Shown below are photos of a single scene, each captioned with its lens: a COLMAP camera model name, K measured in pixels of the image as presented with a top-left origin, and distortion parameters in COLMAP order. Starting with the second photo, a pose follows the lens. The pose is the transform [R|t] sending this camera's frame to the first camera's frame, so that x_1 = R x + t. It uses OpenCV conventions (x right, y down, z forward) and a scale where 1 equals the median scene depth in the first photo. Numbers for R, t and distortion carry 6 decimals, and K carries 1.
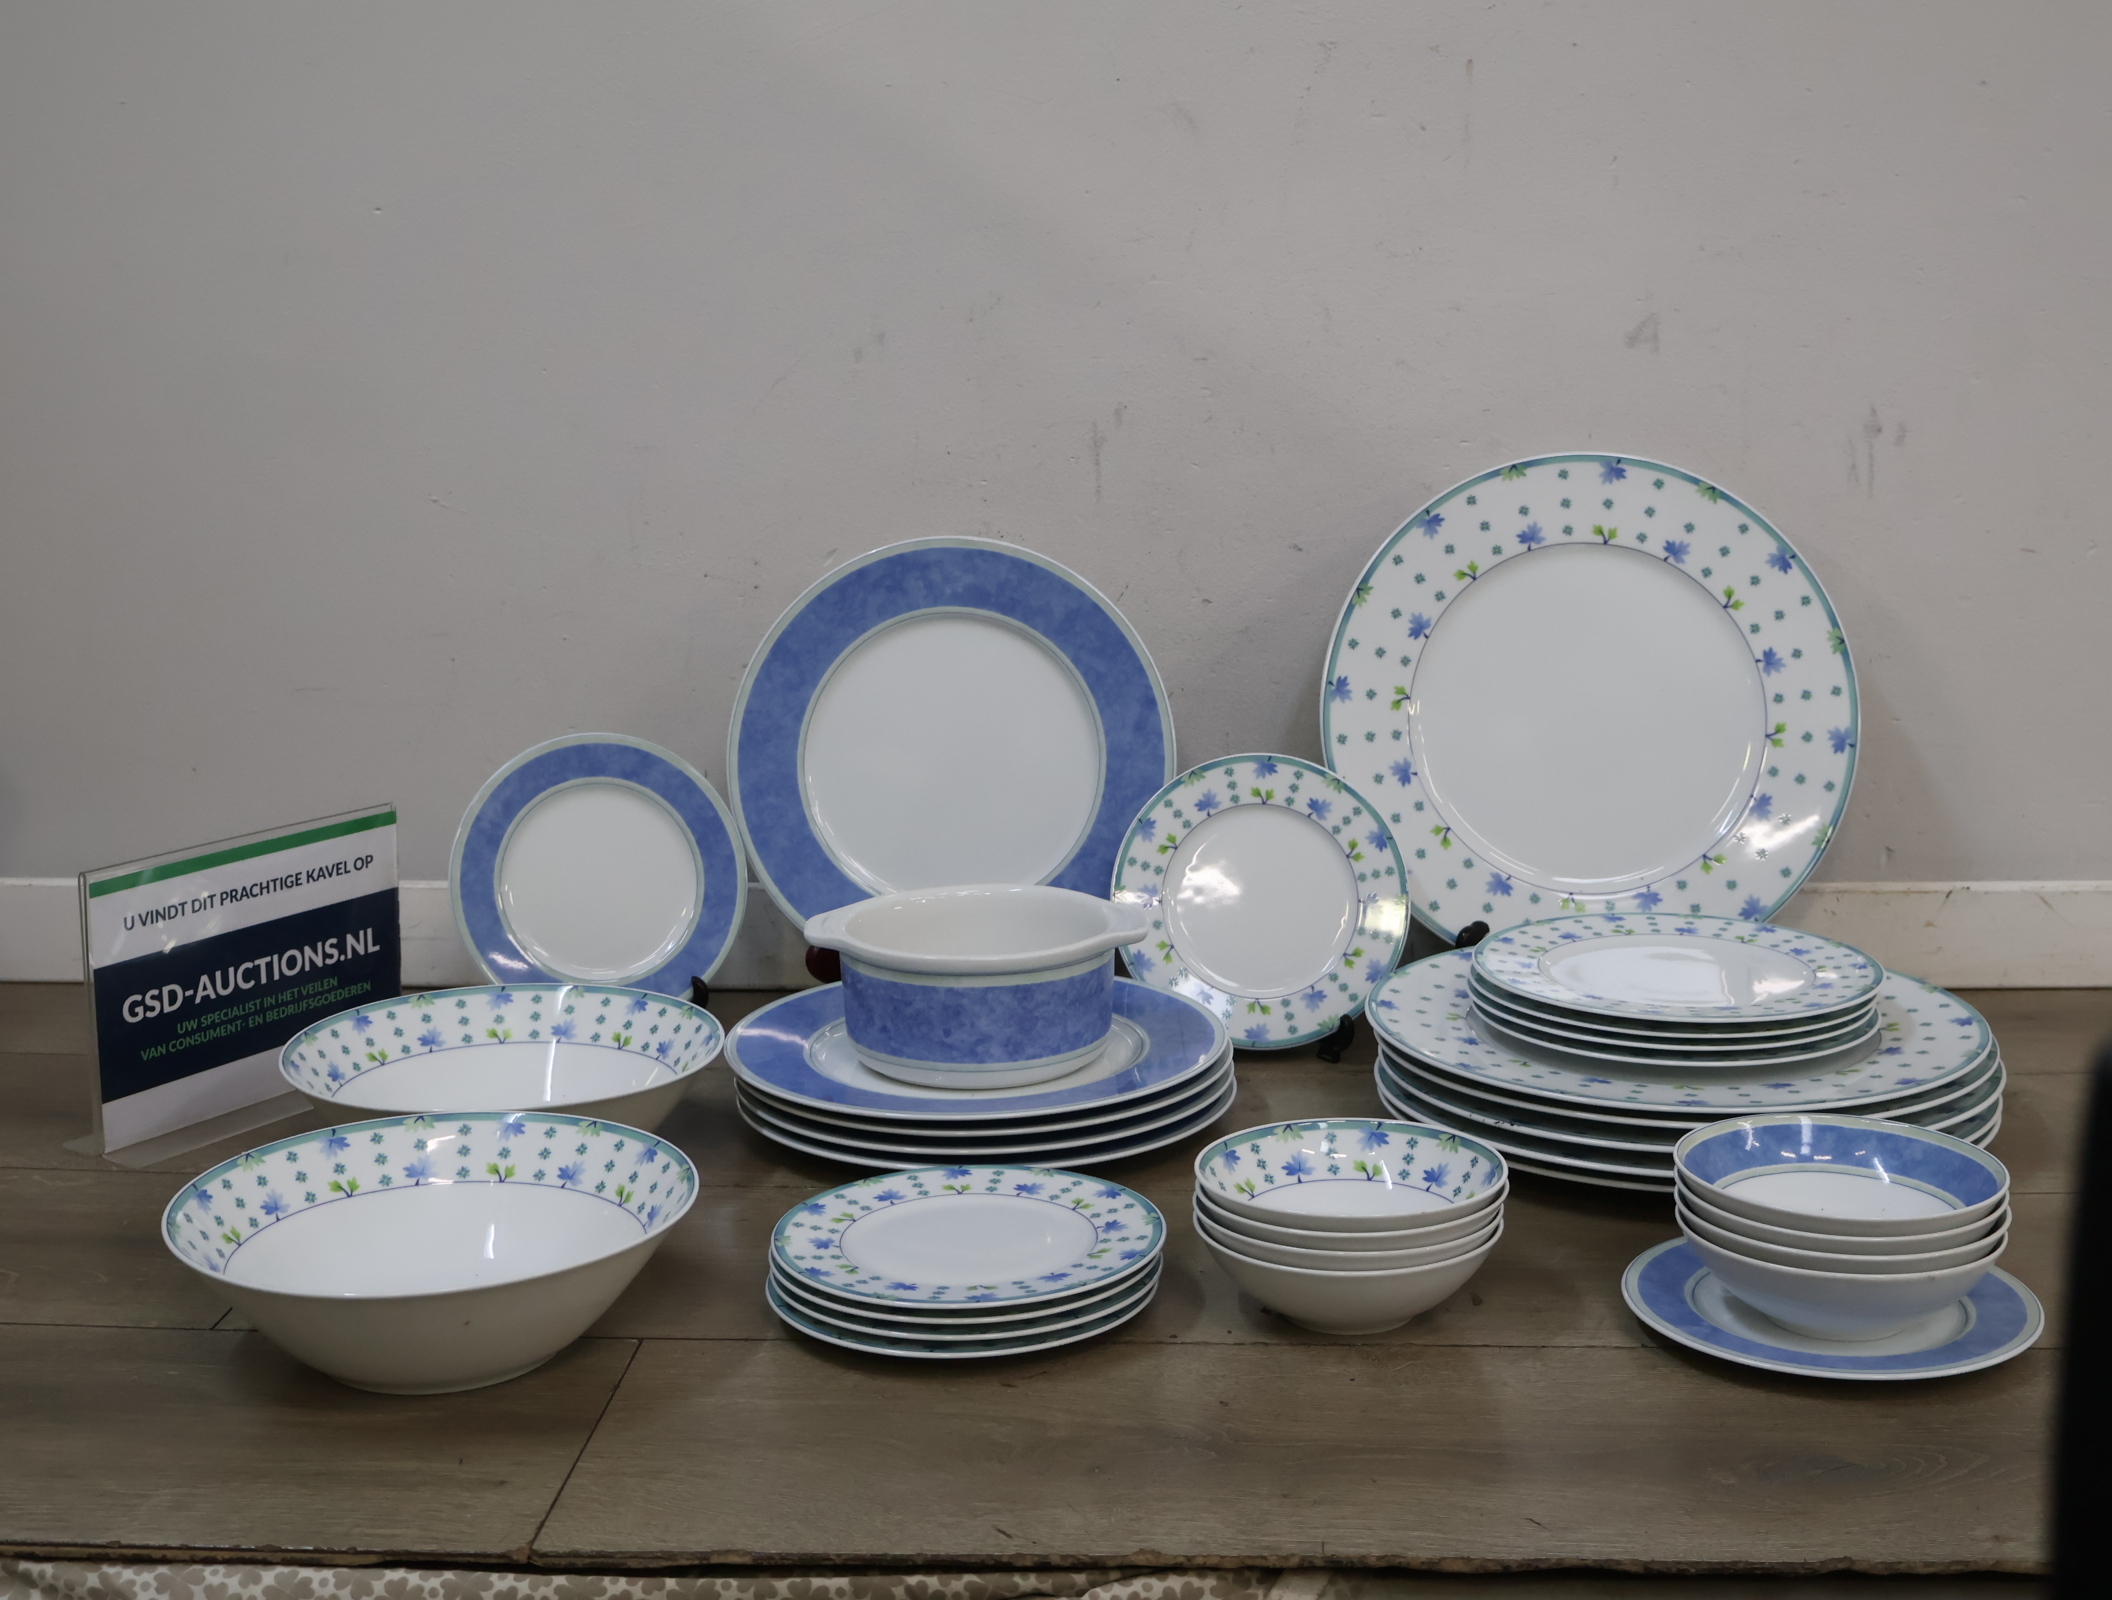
lens RADIAL K [[2645.3, 0, 1037.2], [0, 2645.3, 793.1], [0, 0, 1]] dist [0.001194, 0.000000]
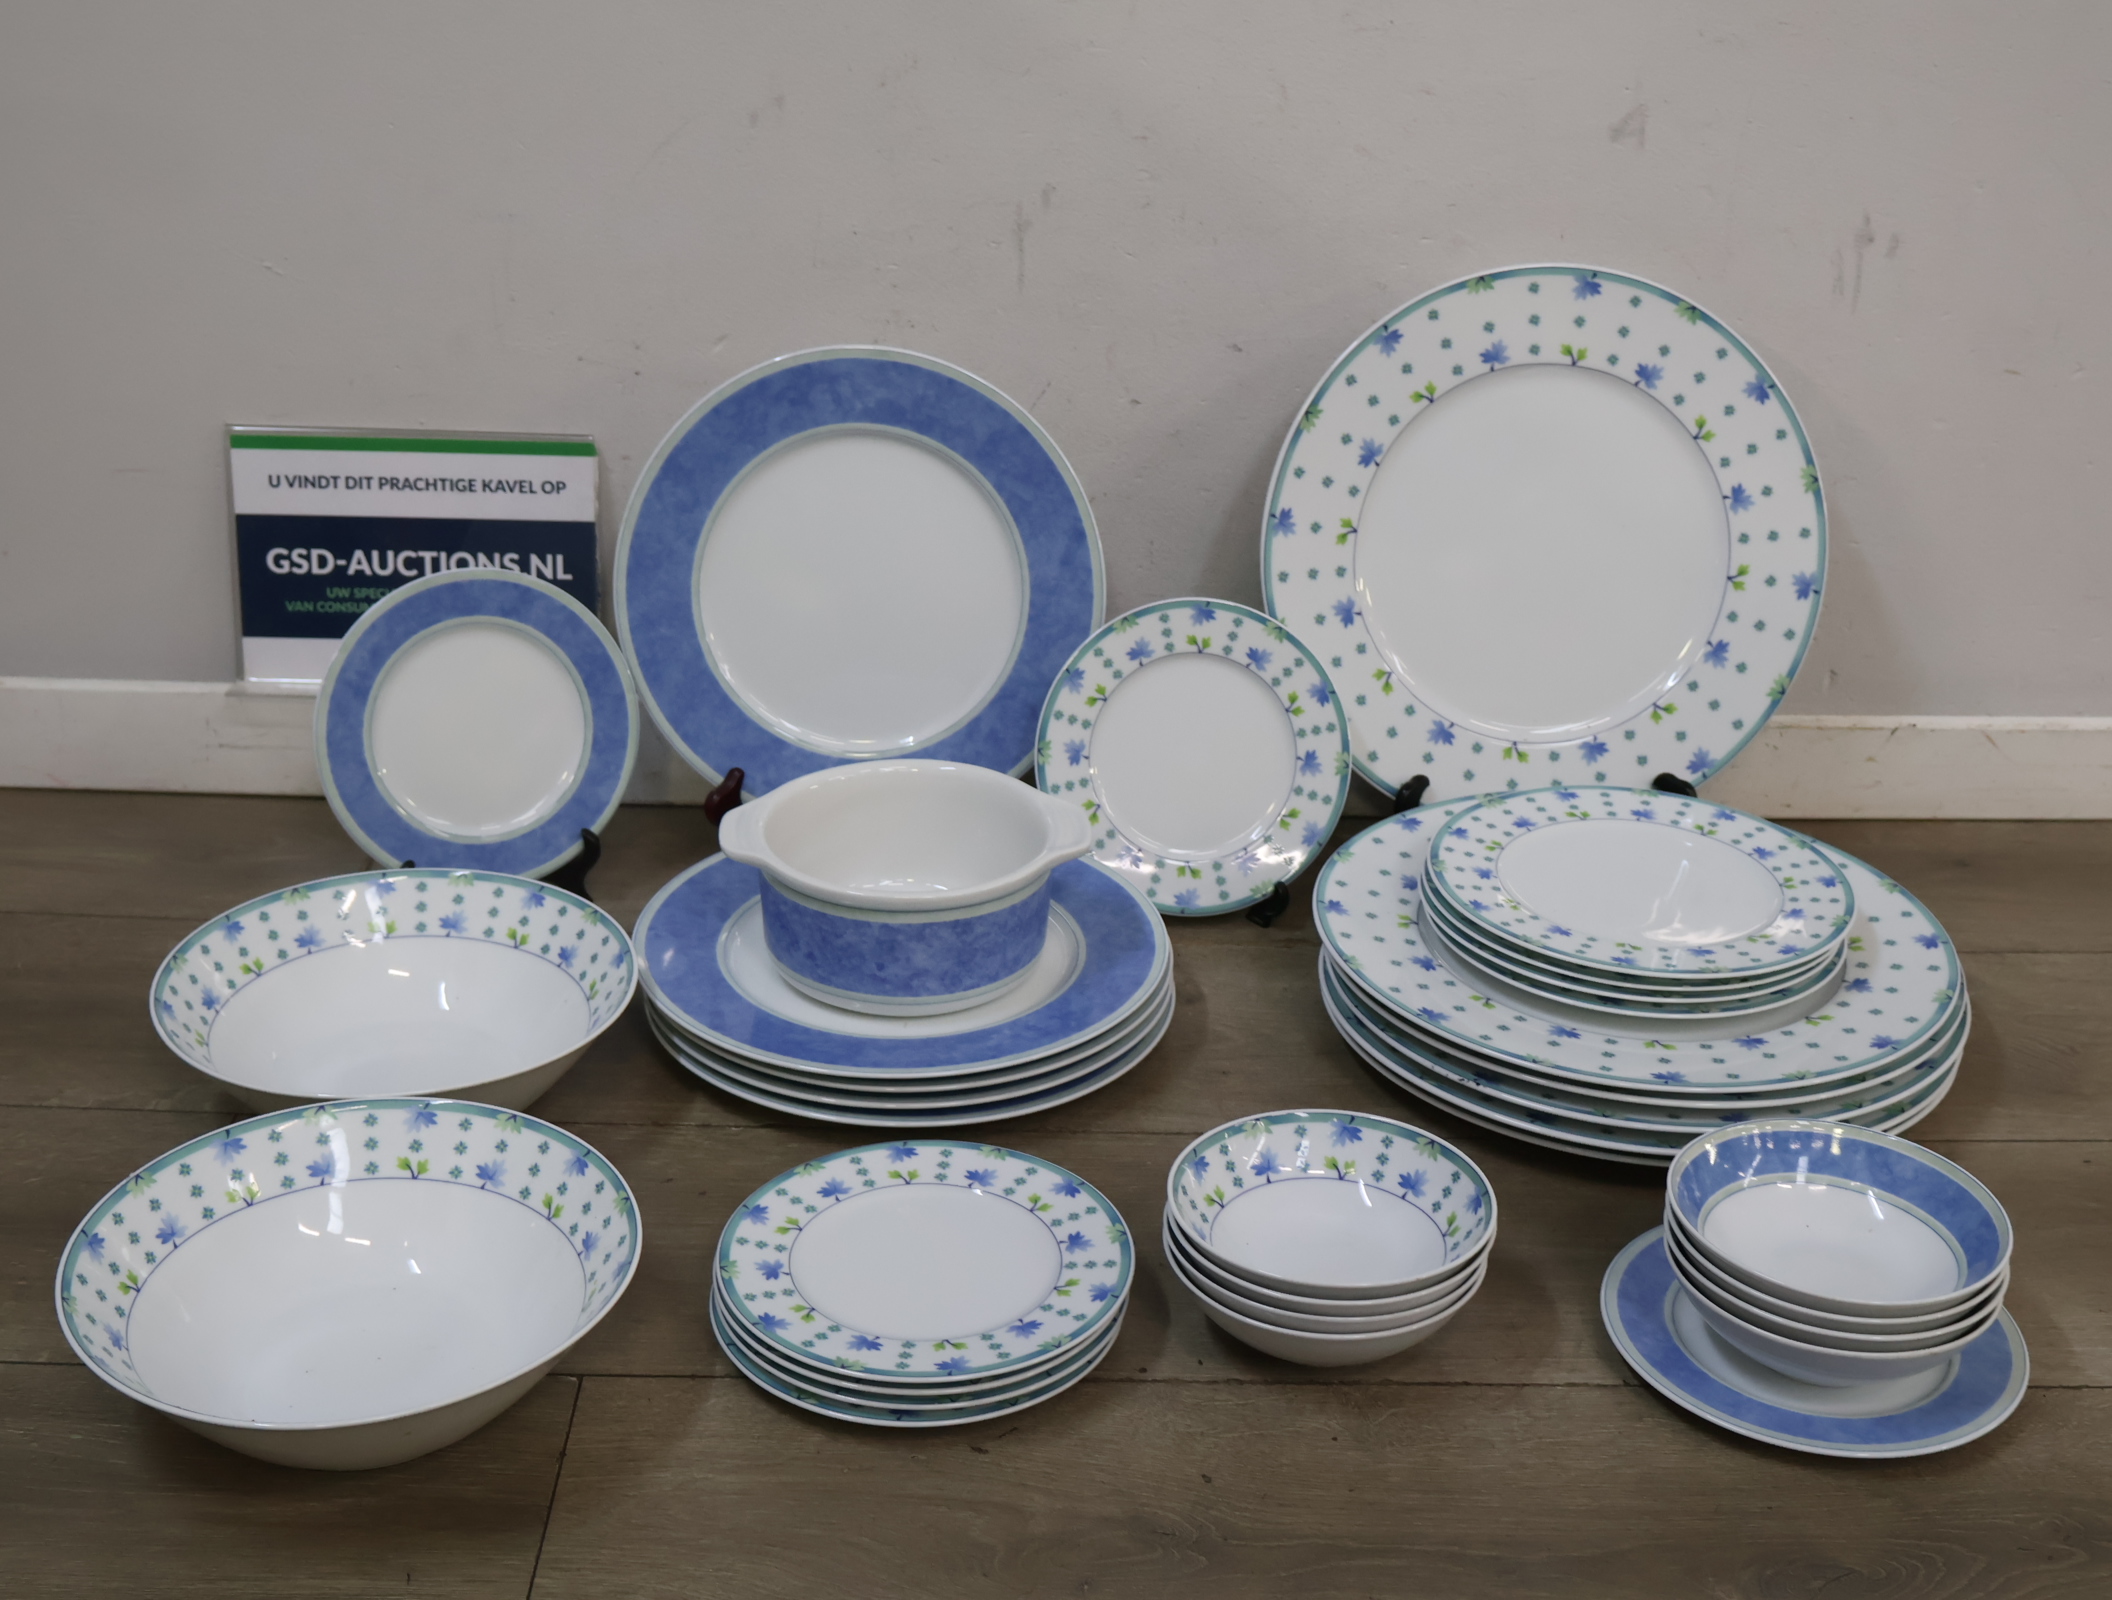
lens RADIAL K [[2645.3, 0, 1037.8], [0, 2645.3, 791.7], [0, 0, 1]] dist [0.001194, 0.000000]
pose [[0.996221, 0.002946, 0.086805, -0.051479], [-0.022900, 0.972970, 0.229795, -0.159422], [-0.083781, -0.230915, 0.969360, 0.089110]]
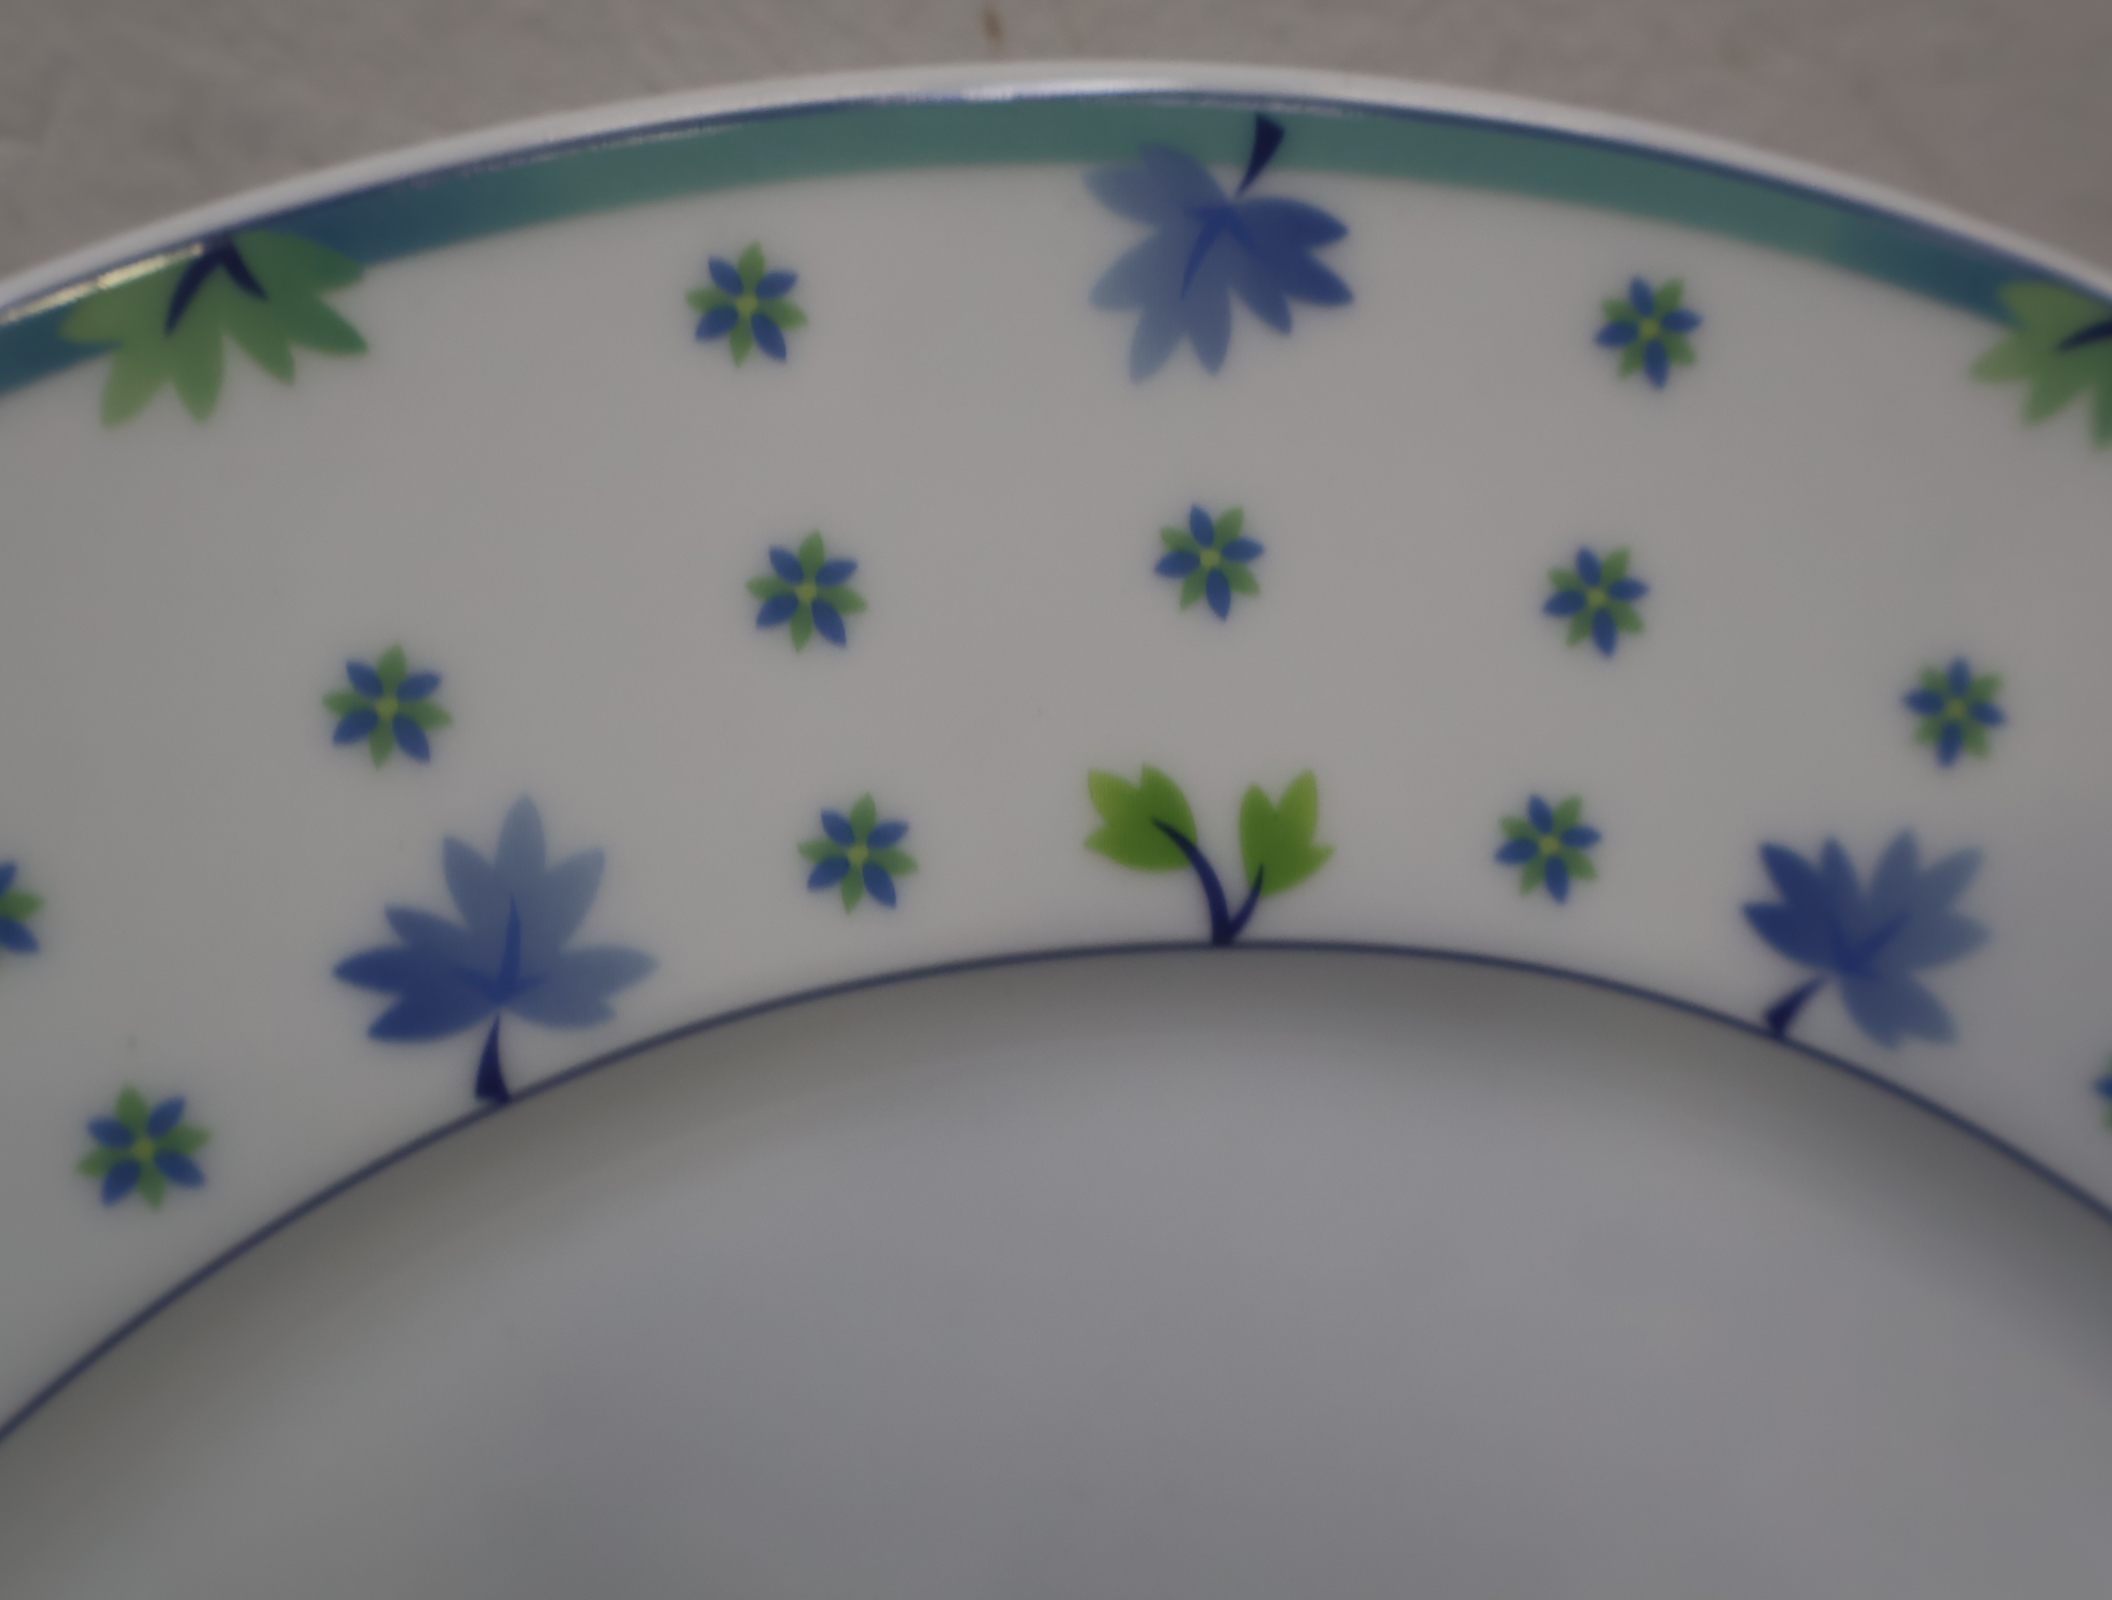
lens RADIAL K [[2147.9, 0, 1065.3], [0, 2147.9, 796.3], [0, 0, 1]] dist [0.006484, 0.000000]
pose [[0.974954, -0.112095, 0.192094, 0.195574], [0.112687, 0.993599, 0.007875, -0.102747], [-0.191747, 0.013968, 0.981345, 0.930582]]
